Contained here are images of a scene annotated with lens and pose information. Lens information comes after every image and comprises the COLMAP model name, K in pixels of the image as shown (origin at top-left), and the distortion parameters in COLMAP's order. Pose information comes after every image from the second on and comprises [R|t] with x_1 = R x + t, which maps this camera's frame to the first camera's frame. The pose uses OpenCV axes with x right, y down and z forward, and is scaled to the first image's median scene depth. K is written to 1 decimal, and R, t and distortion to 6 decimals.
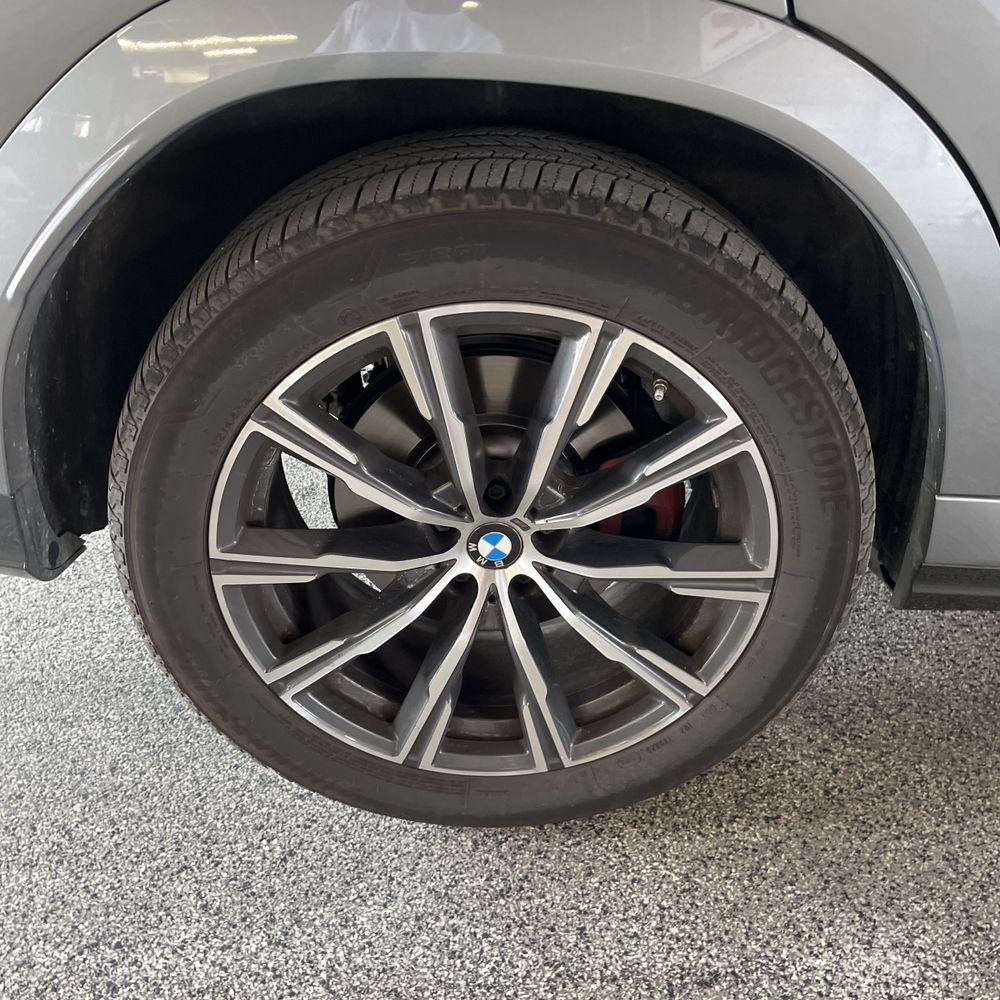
lens RADIAL K [[1017.9, 0, 516.0], [0, 1017.9, 488.4], [0, 0, 1]] dist [0.032874, -0.025079]
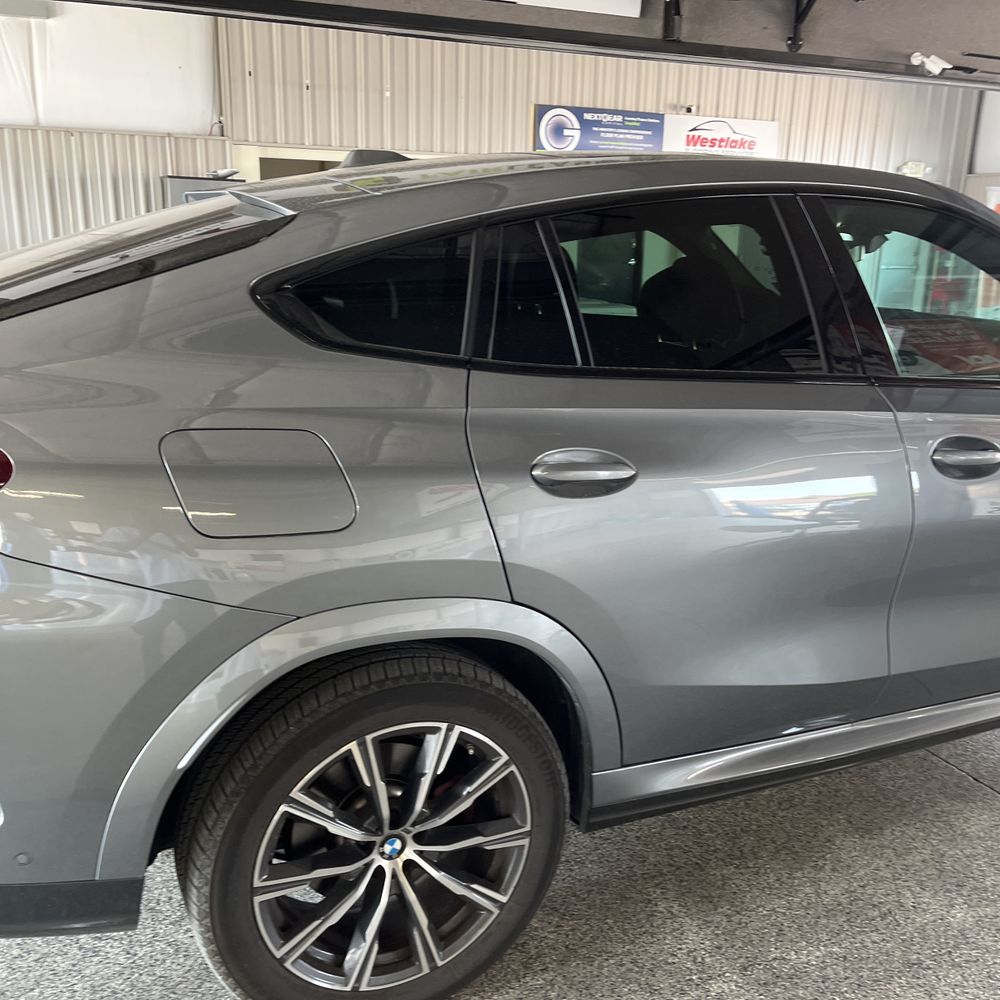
lens RADIAL K [[1016.6, 0, 500.0], [0, 1016.6, 500.0], [0, 0, 1]] dist [0.034828, -0.030070]
pose [[0.912900, -0.093789, 0.397261, -0.558141], [0.195921, 0.954486, -0.224881, -0.096368], [-0.358089, 0.283126, 0.889726, -0.990639]]
